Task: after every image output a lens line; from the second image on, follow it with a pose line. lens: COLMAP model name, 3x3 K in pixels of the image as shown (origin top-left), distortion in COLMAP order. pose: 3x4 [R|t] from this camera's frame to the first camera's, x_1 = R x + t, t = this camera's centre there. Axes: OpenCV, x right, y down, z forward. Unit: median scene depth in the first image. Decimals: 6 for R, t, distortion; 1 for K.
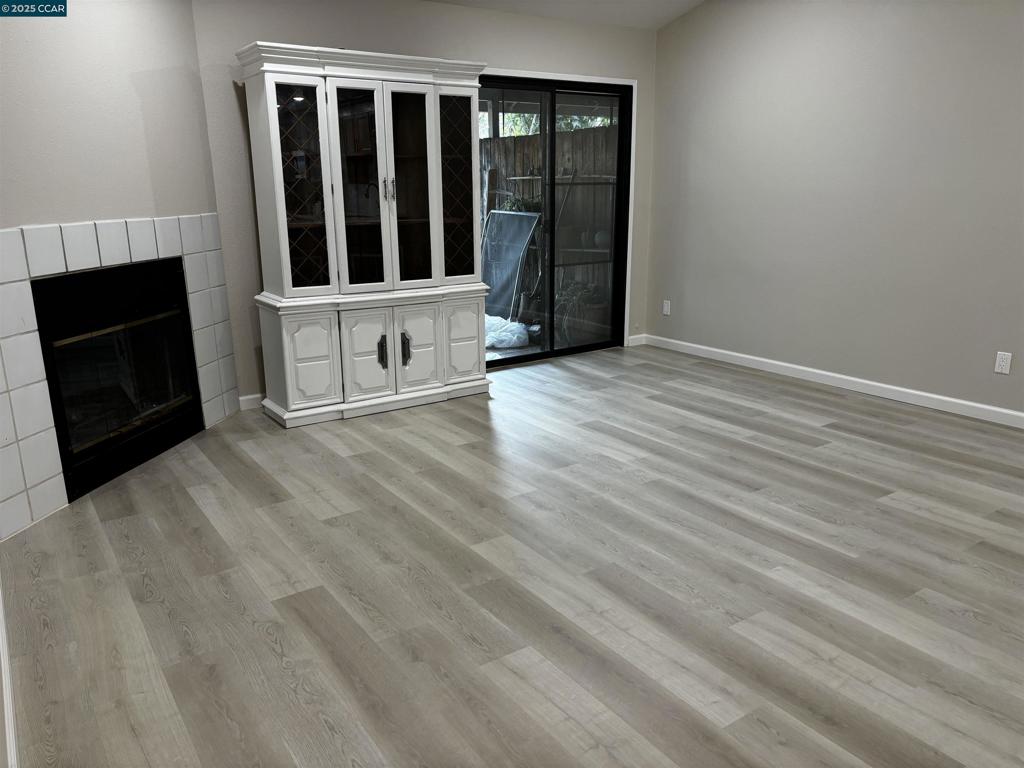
lens RADIAL K [[772.0, 0, 511.4], [0, 772.0, 384.5], [0, 0, 1]] dist [0.051746, -0.051771]
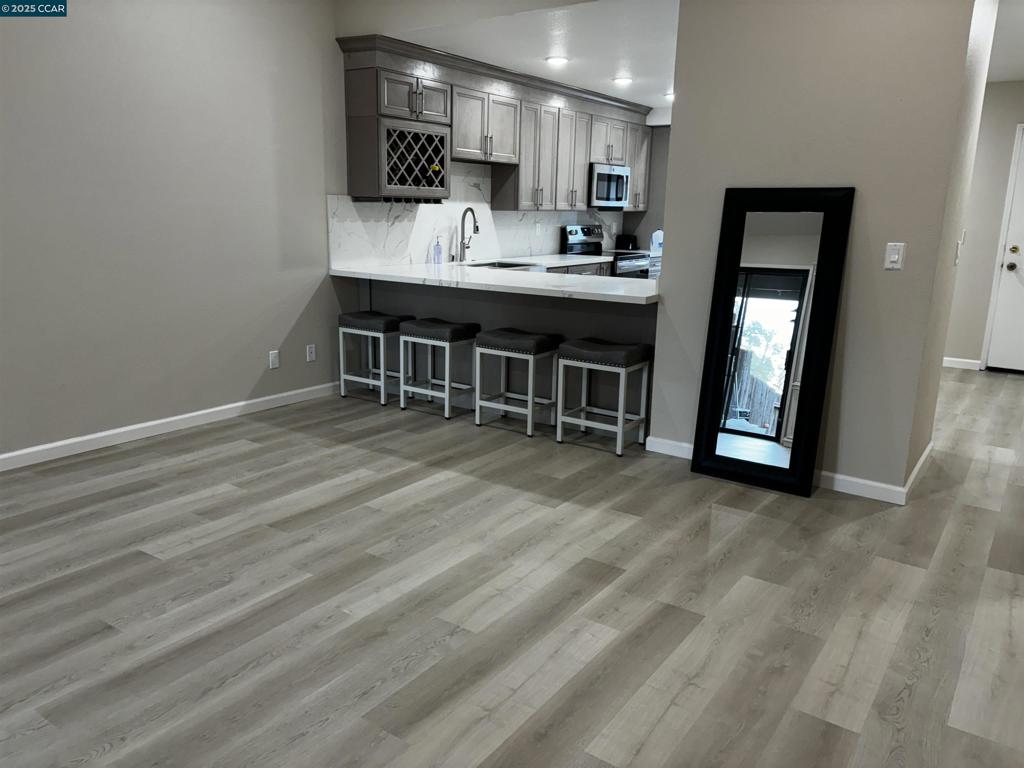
lens RADIAL K [[772.0, 0, 509.2], [0, 772.0, 386.3], [0, 0, 1]] dist [0.051746, -0.051771]
pose [[-0.348341, -0.208962, 0.913780, -0.494591], [0.220358, 0.929262, 0.296505, -0.237304], [-0.911099, 0.304643, -0.277653, 0.907196]]
